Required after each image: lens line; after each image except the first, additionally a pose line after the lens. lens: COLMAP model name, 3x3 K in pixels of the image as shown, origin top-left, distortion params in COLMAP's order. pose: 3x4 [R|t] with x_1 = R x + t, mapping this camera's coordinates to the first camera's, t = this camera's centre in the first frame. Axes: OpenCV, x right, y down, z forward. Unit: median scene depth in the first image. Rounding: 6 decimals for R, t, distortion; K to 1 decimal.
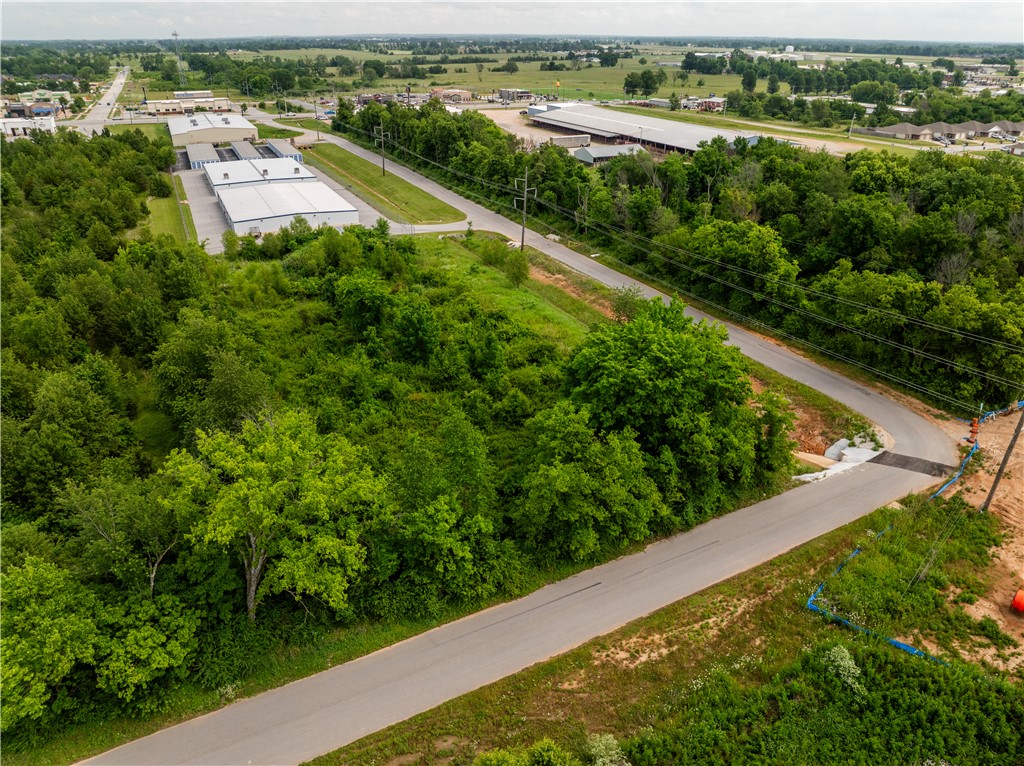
lens RADIAL K [[725.5, 0, 508.7], [0, 725.5, 380.8], [0, 0, 1]] dist [-0.059803, 0.032186]
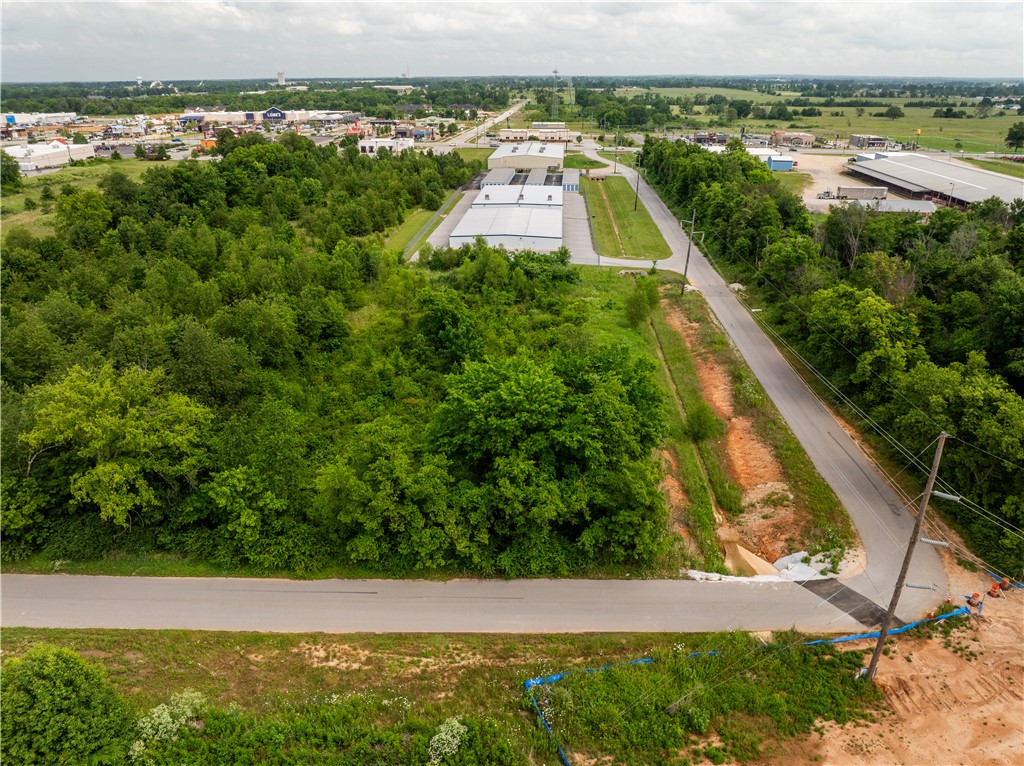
lens RADIAL K [[725.5, 0, 508.7], [0, 725.5, 380.8], [0, 0, 1]] dist [-0.059803, 0.032186]
pose [[0.874195, 0.188079, -0.447671, 0.356733], [-0.208720, 0.977970, 0.003292, -0.030791], [0.438428, 0.090560, 0.894192, 0.067132]]
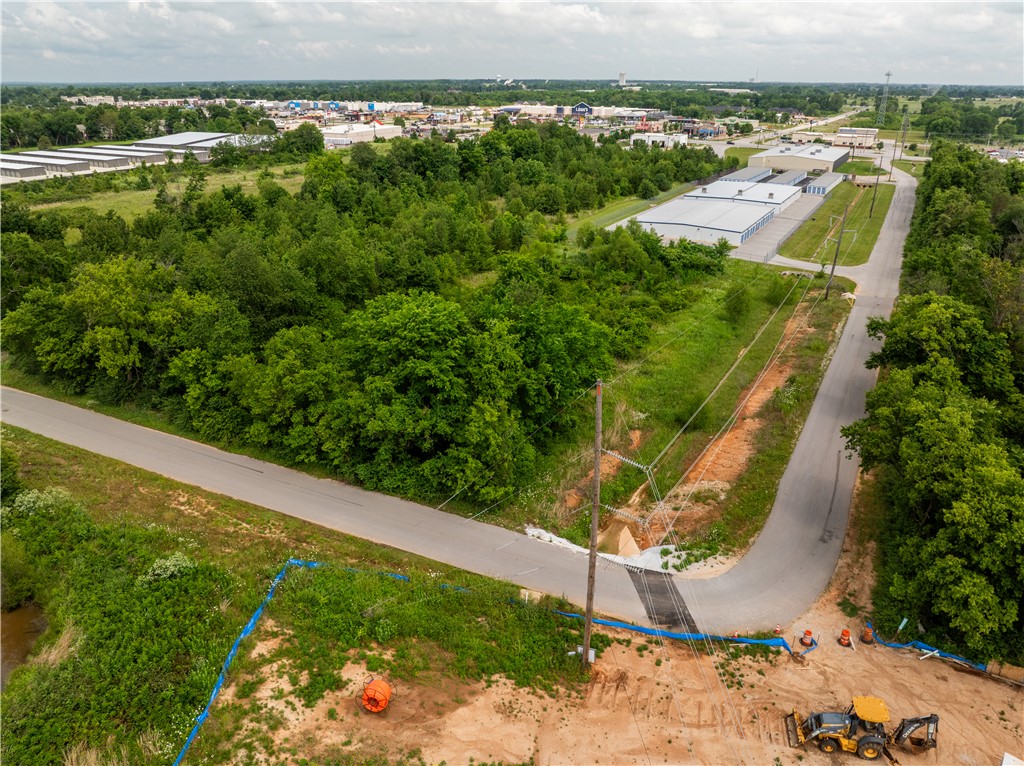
lens RADIAL K [[725.5, 0, 508.7], [0, 725.5, 380.8], [0, 0, 1]] dist [-0.059803, 0.032186]
pose [[0.584617, 0.315813, -0.747318, 0.620396], [-0.354382, 0.928009, 0.114944, -0.073889], [0.729819, 0.197638, 0.654449, 0.247754]]
